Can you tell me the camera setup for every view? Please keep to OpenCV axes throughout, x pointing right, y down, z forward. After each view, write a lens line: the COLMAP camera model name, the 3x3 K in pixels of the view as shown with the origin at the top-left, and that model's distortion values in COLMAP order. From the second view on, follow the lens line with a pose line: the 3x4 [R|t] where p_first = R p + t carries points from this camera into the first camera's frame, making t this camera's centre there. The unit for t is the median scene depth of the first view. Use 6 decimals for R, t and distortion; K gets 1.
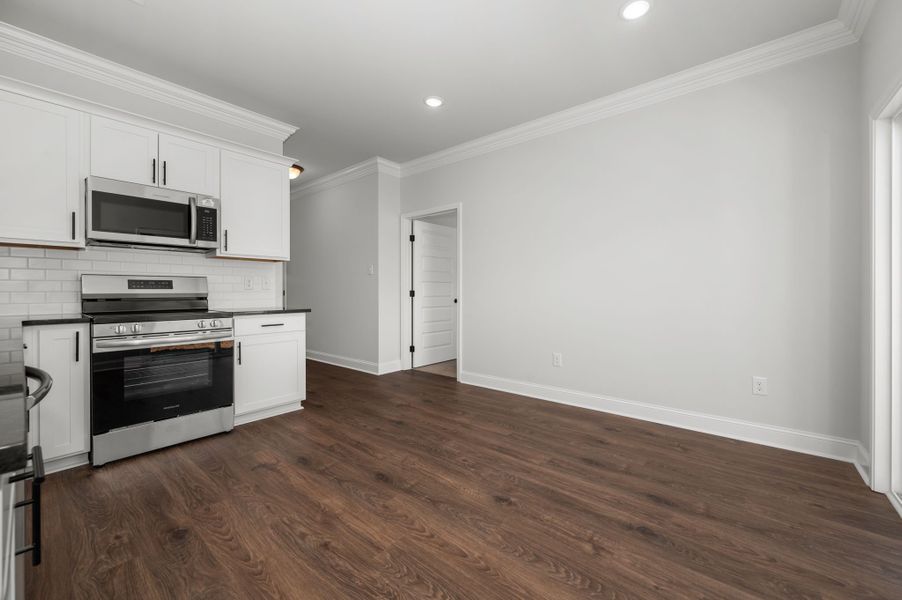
lens RADIAL K [[362.3, 0, 459.0], [0, 362.3, 291.4], [0, 0, 1]] dist [-0.000824, 0.000157]
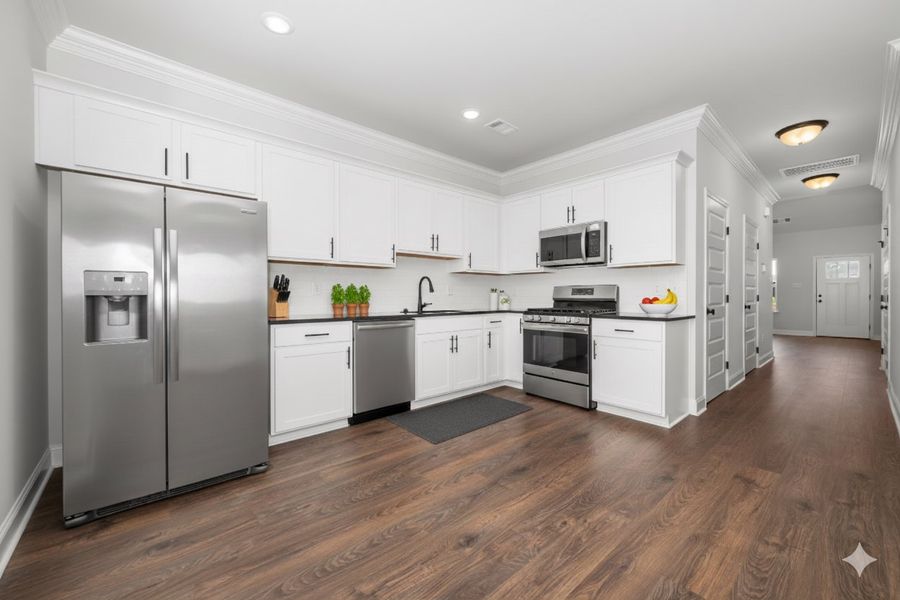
lens RADIAL K [[356.4, 0, 455.6], [0, 356.4, 300.7], [0, 0, 1]] dist [0.000494, 0.000074]
pose [[-0.161126, 0.013625, -0.986840, 0.768877], [-0.001707, 0.999899, 0.014084, -0.002605], [0.986932, 0.003954, -0.161087, 0.893039]]
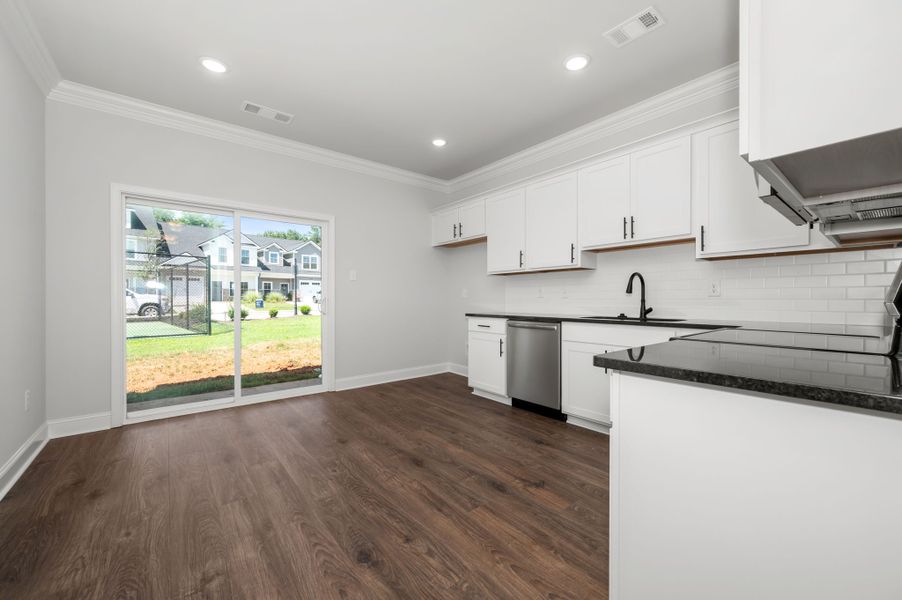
lens RADIAL K [[357.2, 0, 456.6], [0, 357.2, 300.7], [0, 0, 1]] dist [0.000494, 0.000074]
pose [[-0.980420, -0.000443, 0.196920, -0.500805], [0.001287, 0.999962, 0.008654, -0.003657], [-0.196916, 0.008738, -0.980381, 1.878584]]
